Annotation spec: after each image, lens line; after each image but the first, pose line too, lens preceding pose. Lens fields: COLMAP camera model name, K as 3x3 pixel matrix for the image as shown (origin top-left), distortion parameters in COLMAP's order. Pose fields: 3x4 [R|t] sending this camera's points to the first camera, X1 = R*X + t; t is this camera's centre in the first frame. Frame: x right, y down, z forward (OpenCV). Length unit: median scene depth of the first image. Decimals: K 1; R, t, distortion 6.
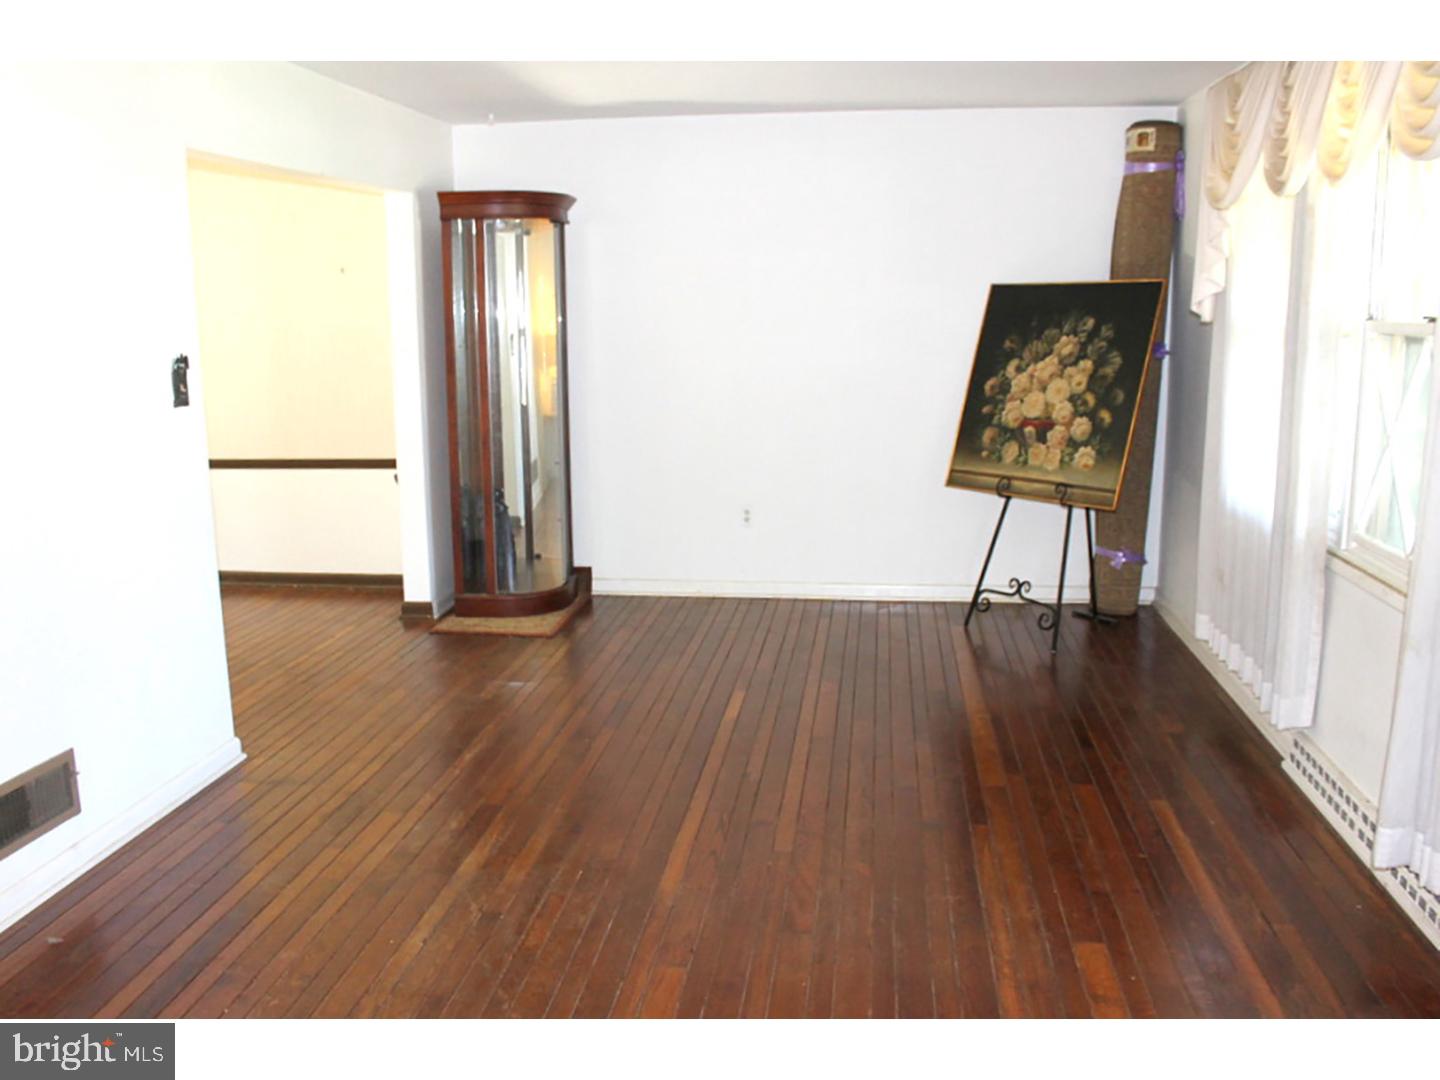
lens RADIAL K [[1262.0, 0, 720.0], [0, 1262.0, 540.0], [0, 0, 1]] dist [-0.114598, 0.004305]
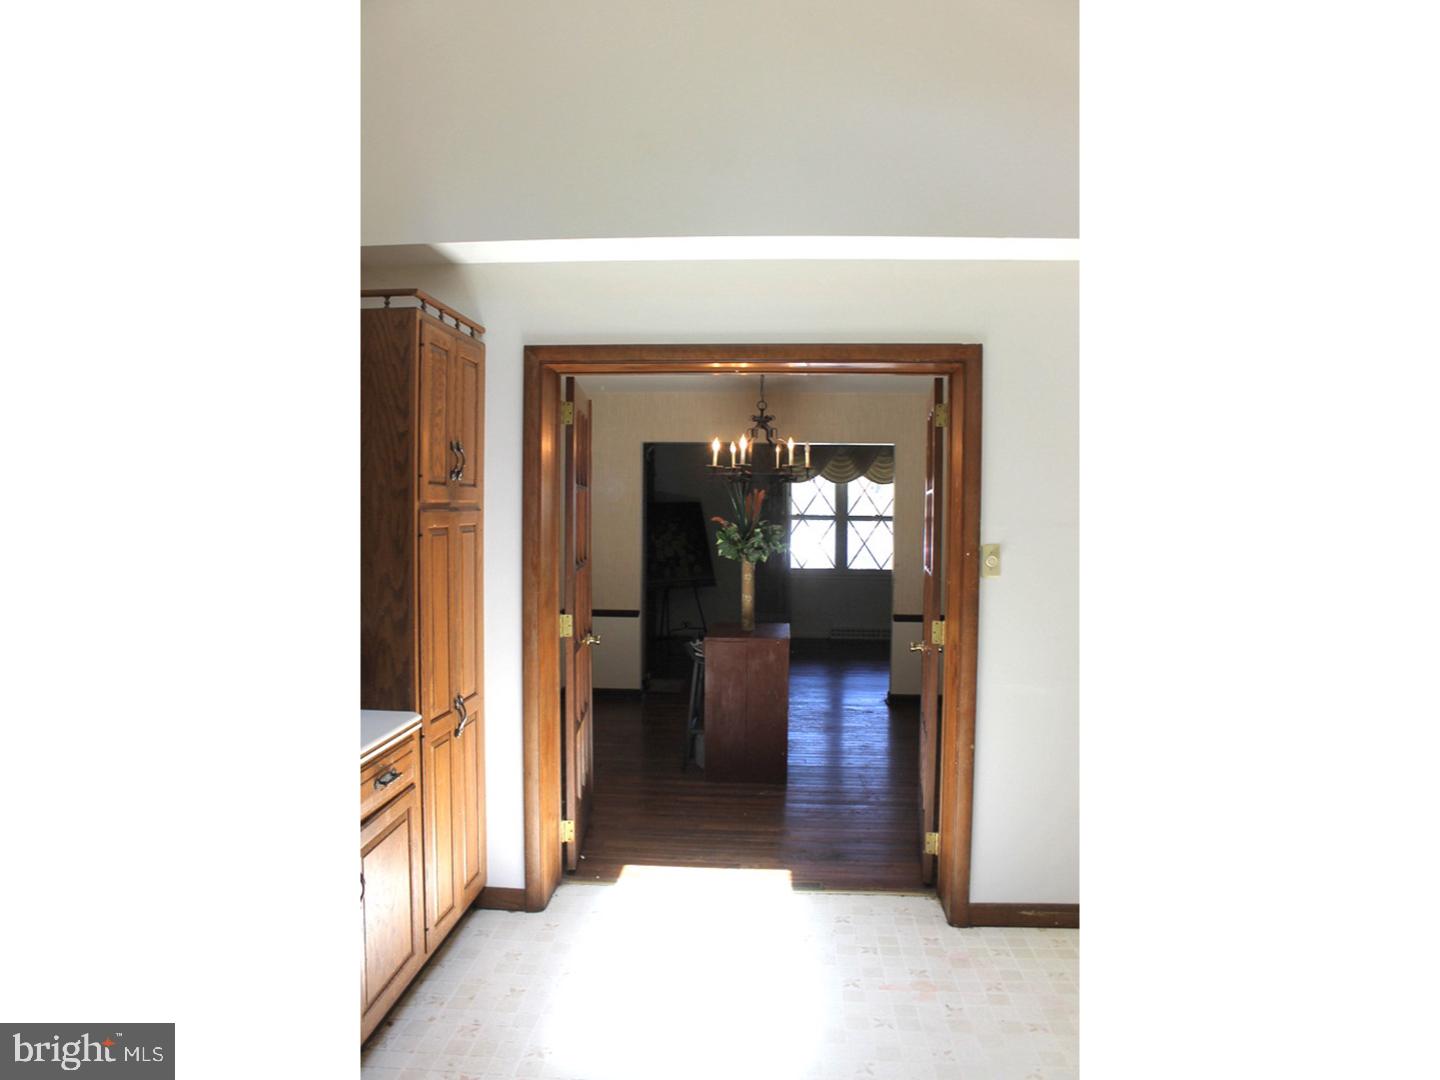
lens RADIAL K [[1262.0, 0, 720.0], [0, 1262.0, 540.0], [0, 0, 1]] dist [-0.114598, 0.004305]
pose [[-0.066349, -0.028199, 0.997398, -2.251792], [0.179514, 0.982953, 0.039732, -0.214170], [-0.981515, 0.181683, -0.060156, 1.063948]]
